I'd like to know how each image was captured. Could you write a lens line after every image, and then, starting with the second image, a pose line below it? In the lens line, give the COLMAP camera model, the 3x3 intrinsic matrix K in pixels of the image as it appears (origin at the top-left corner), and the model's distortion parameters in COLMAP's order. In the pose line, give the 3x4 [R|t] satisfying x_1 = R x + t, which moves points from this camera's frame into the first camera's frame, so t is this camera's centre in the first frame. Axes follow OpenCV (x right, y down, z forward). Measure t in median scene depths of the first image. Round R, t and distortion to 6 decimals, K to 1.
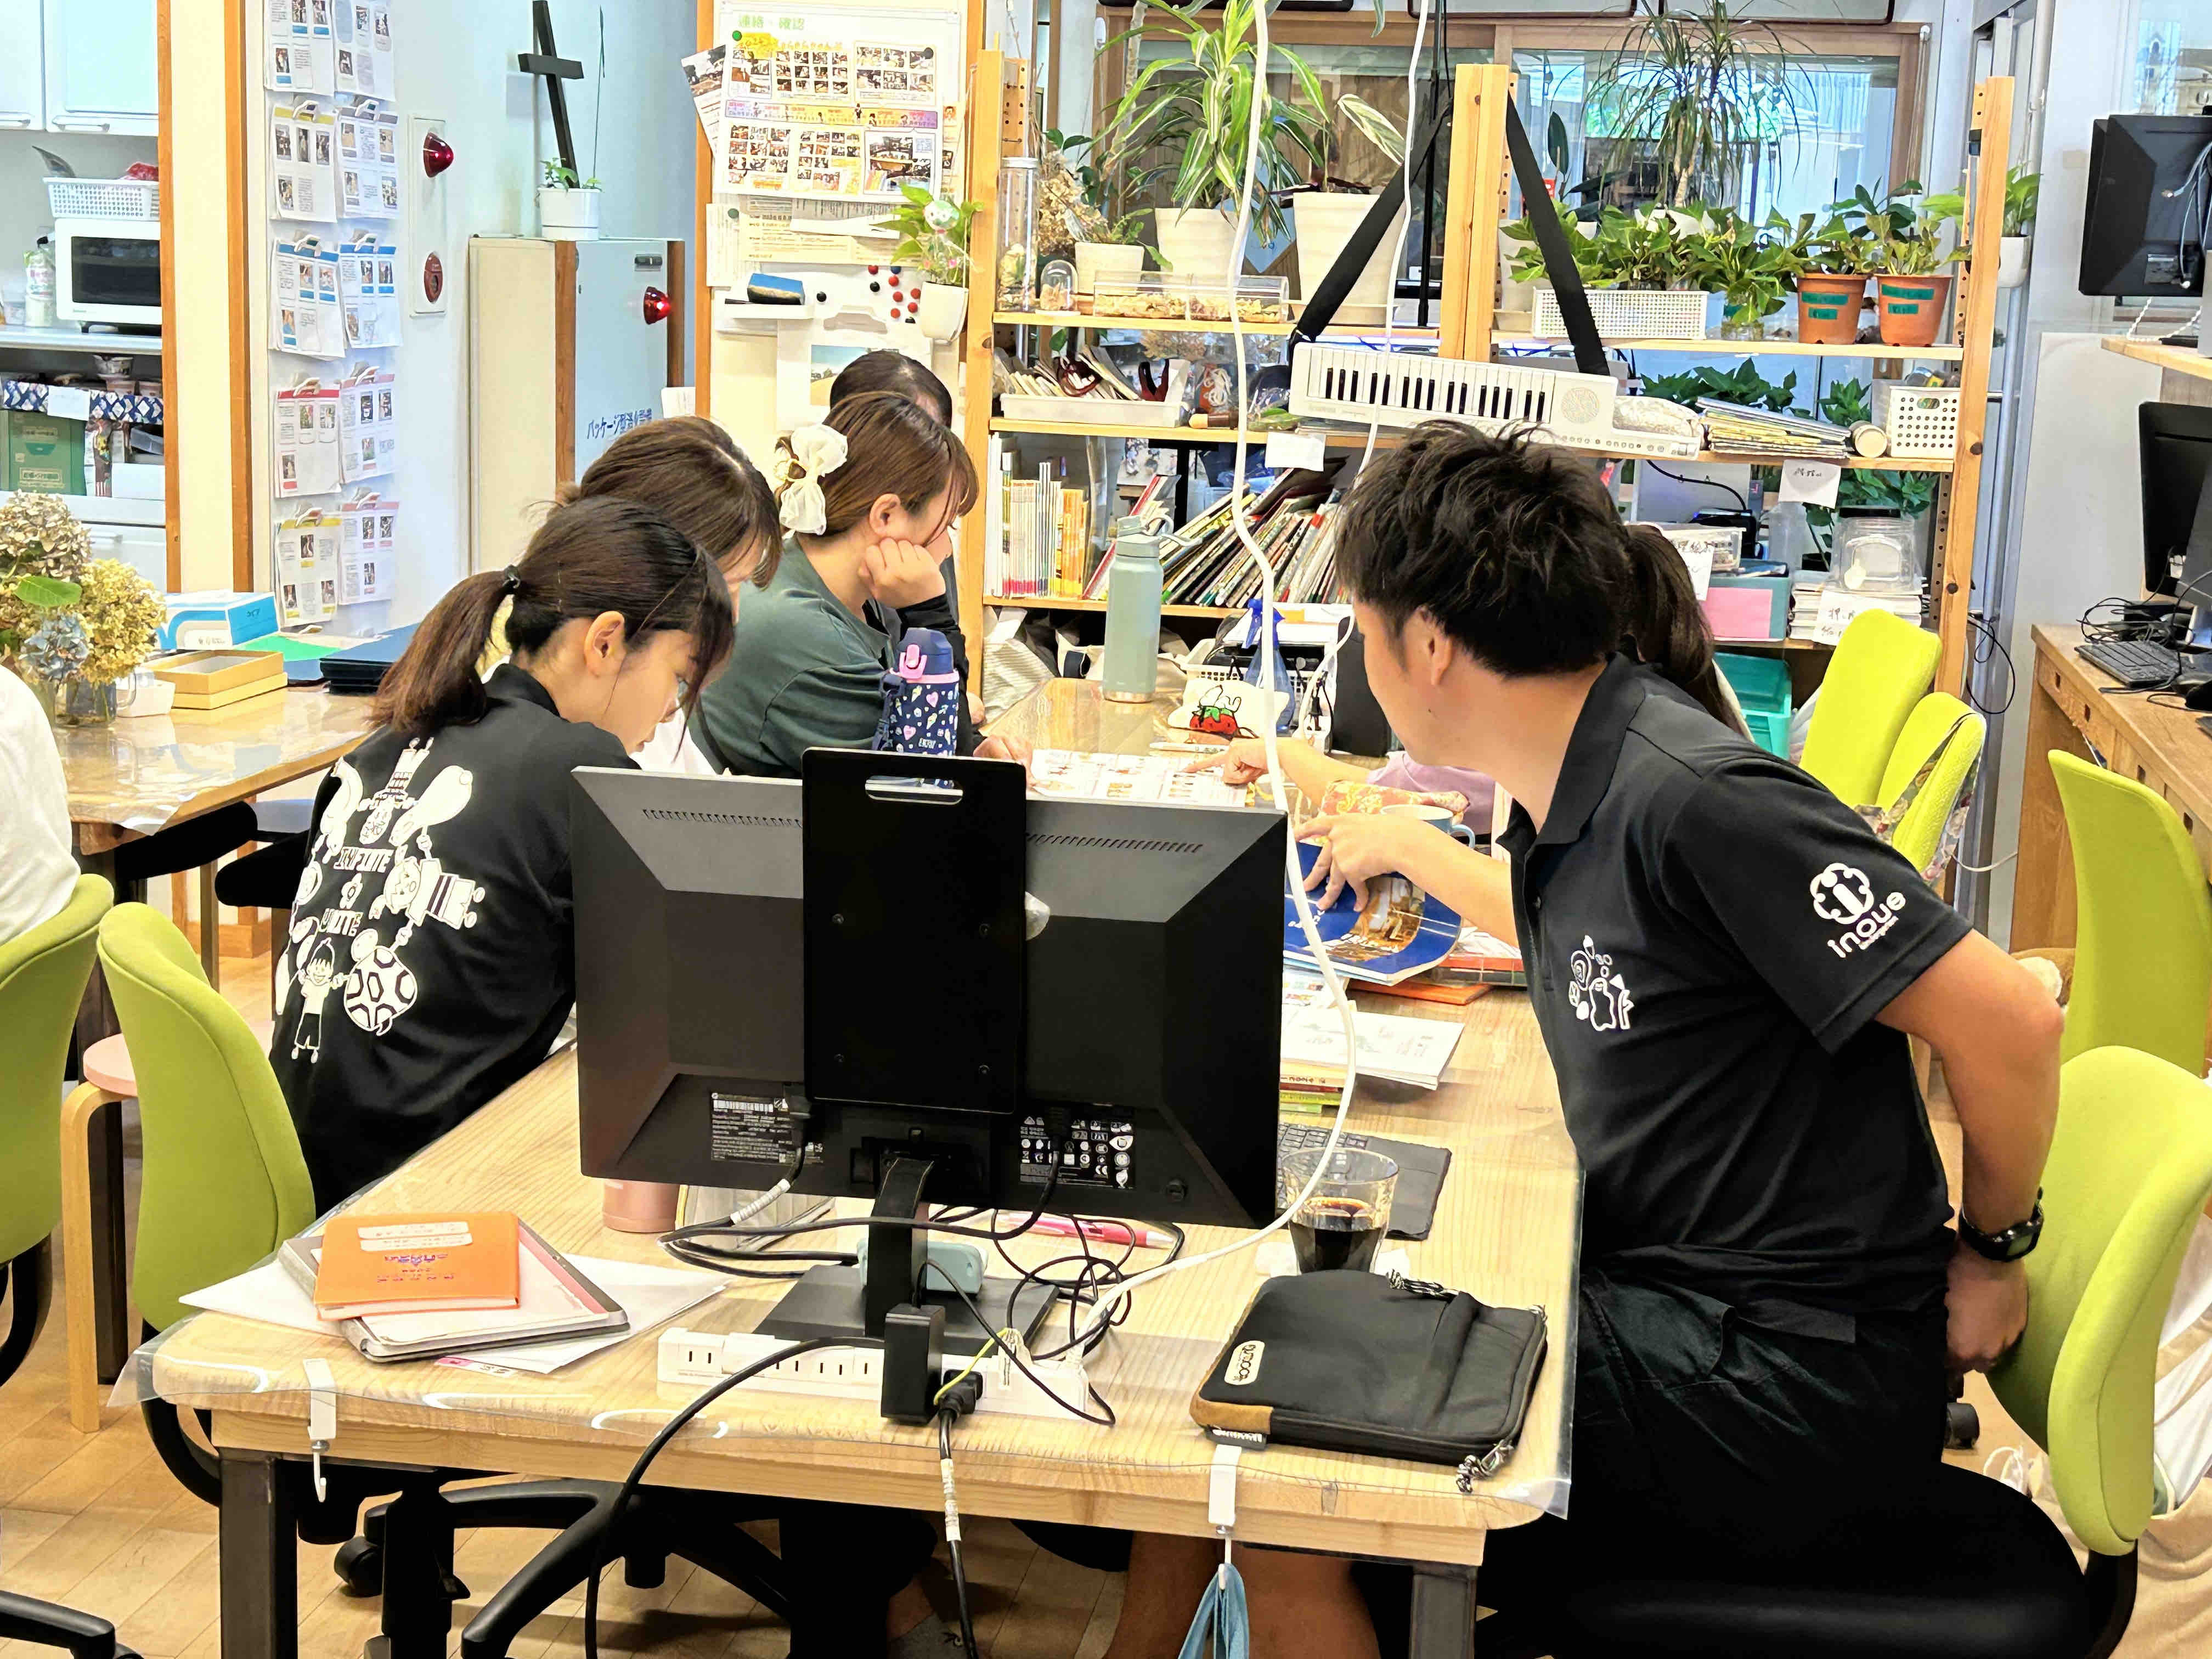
lens RADIAL K [[3289.6, 0, 1106.0], [0, 3289.6, 829.5], [0, 0, 1]] dist [0.236175, -1.025162]
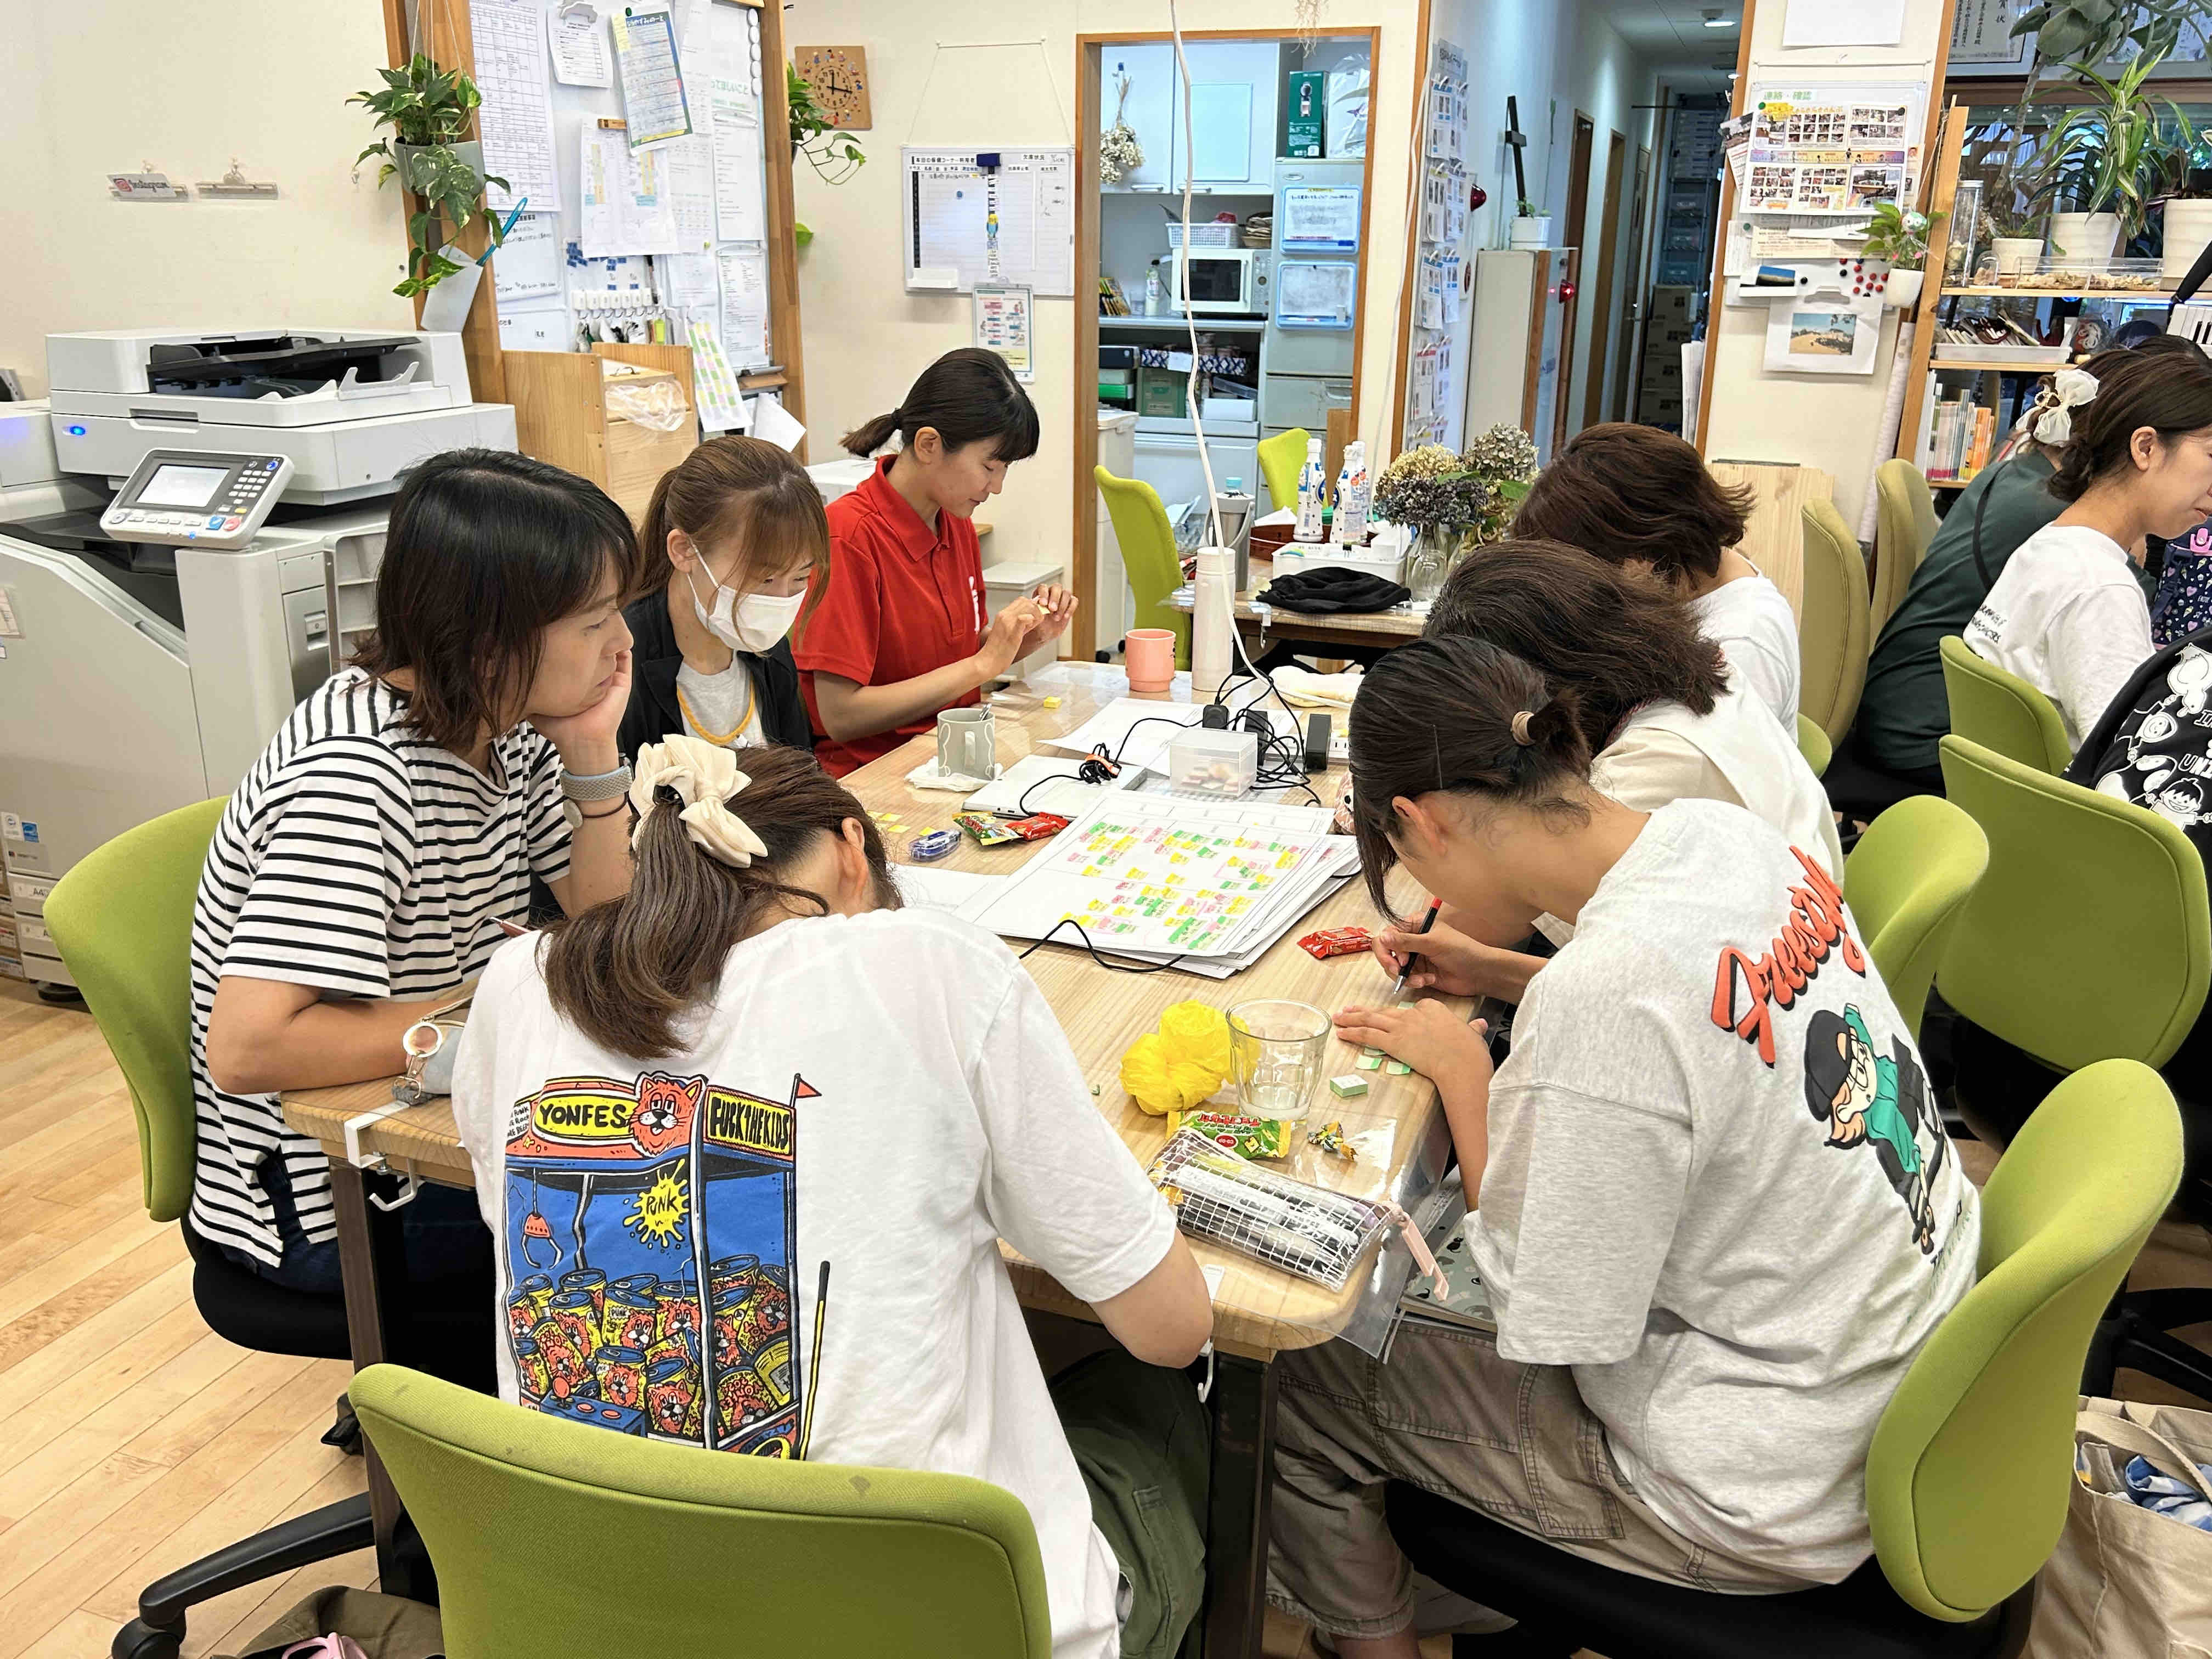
lens RADIAL K [[1834.8, 0, 1106.0], [0, 1834.8, 829.5], [0, 0, 1]] dist [0.001327, -0.001429]
pose [[0.982560, 0.029414, -0.183606, -0.241409], [-0.005916, 0.991854, 0.127241, -0.016792], [0.185853, -0.123935, 0.974730, 0.091058]]
